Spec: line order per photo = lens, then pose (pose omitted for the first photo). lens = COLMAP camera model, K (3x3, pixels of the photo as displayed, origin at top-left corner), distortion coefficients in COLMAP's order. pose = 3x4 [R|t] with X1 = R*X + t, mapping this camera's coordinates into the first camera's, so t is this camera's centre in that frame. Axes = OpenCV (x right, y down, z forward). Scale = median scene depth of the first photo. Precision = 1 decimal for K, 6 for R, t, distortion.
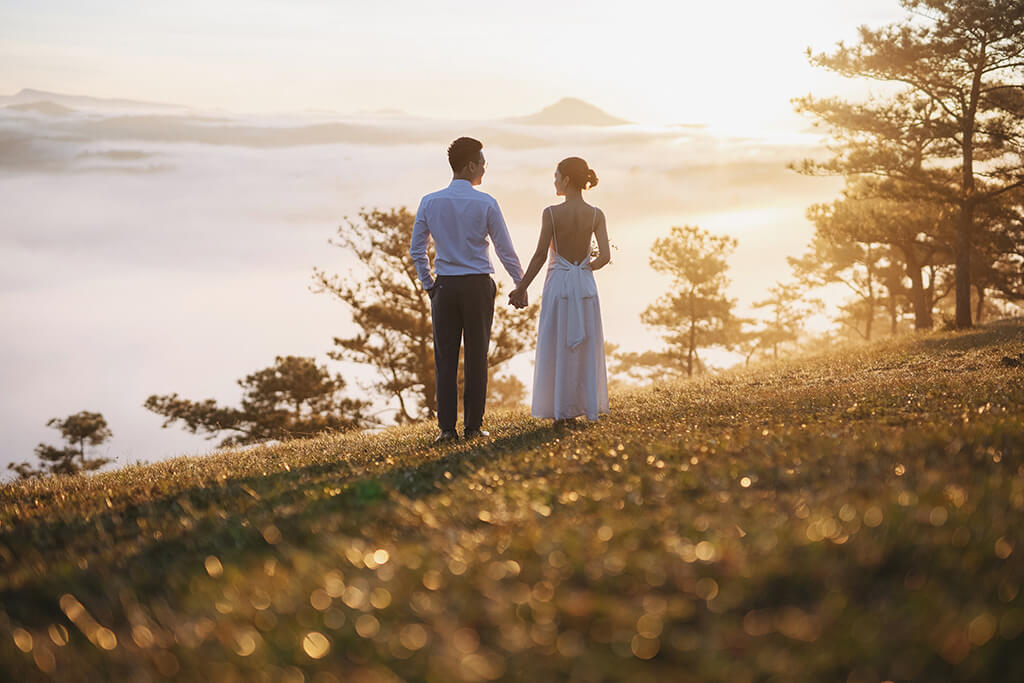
lens RADIAL K [[1423.6, 0, 512.0], [0, 1423.6, 341.5], [0, 0, 1]] dist [0.000059, 0.059961]
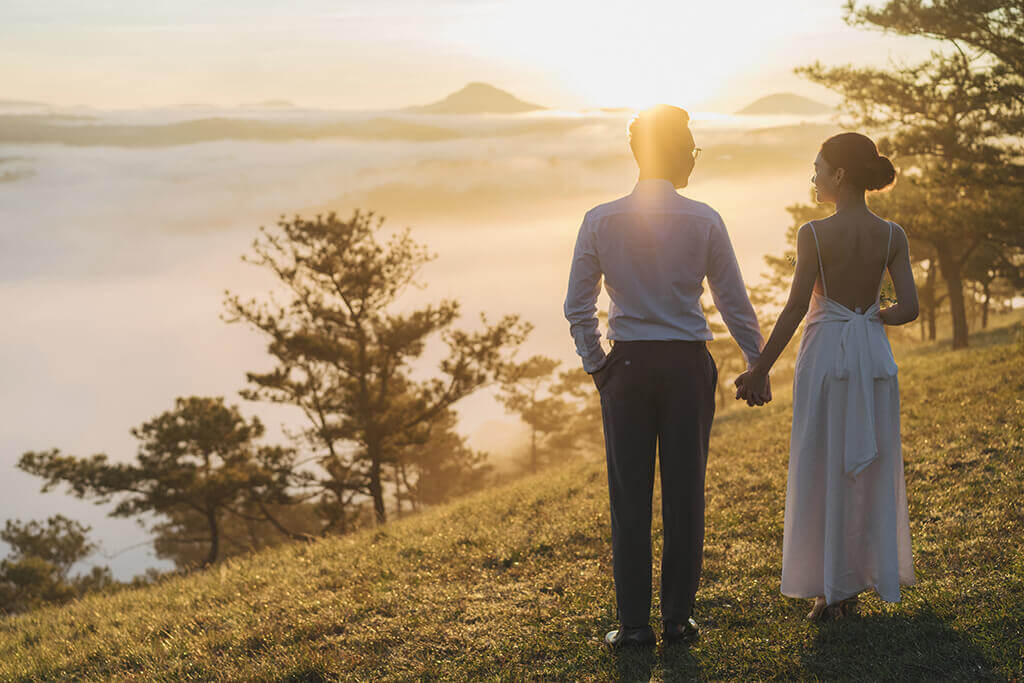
lens RADIAL K [[1585.3, 0, 512.0], [0, 1585.3, 341.5], [0, 0, 1]] dist [-0.013469, 0.007759]
pose [[0.997697, -0.036050, 0.057461, -0.025206], [0.036513, 0.999308, -0.007041, -0.009527], [-0.057167, 0.009123, 0.998323, 0.076662]]
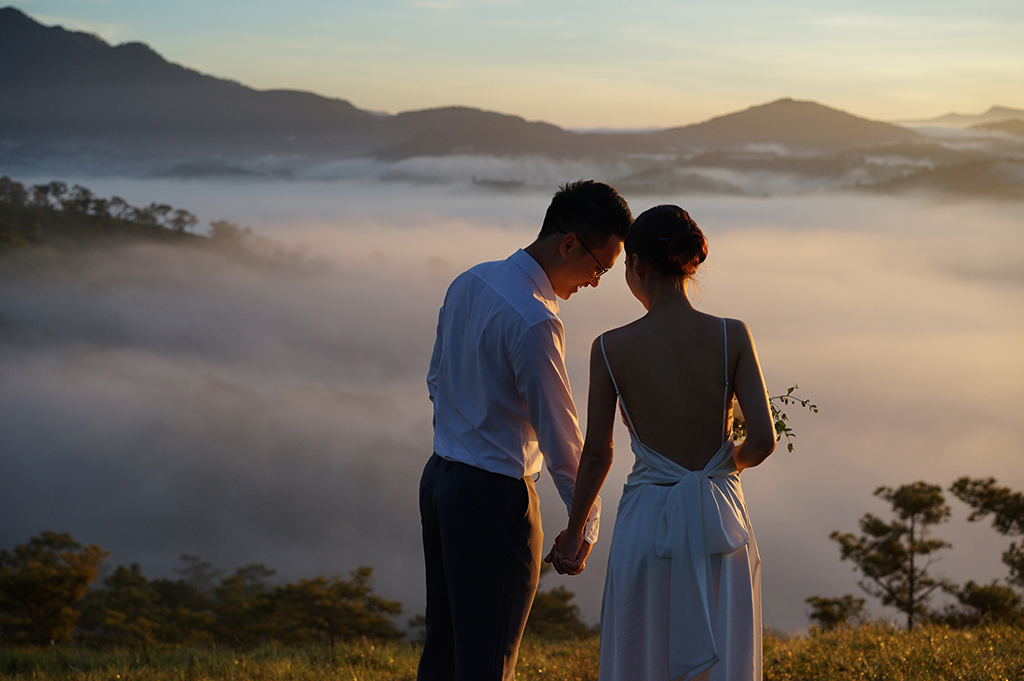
lens RADIAL K [[1580.1, 0, 501.2], [0, 1580.1, 344.0], [0, 0, 1]] dist [-0.036839, 0.115205]
pose [[0.810017, 0.061284, -0.583195, 0.049535], [-0.076197, 0.997092, -0.001054, -0.016614], [0.581434, 0.045291, 0.812332, 0.127058]]
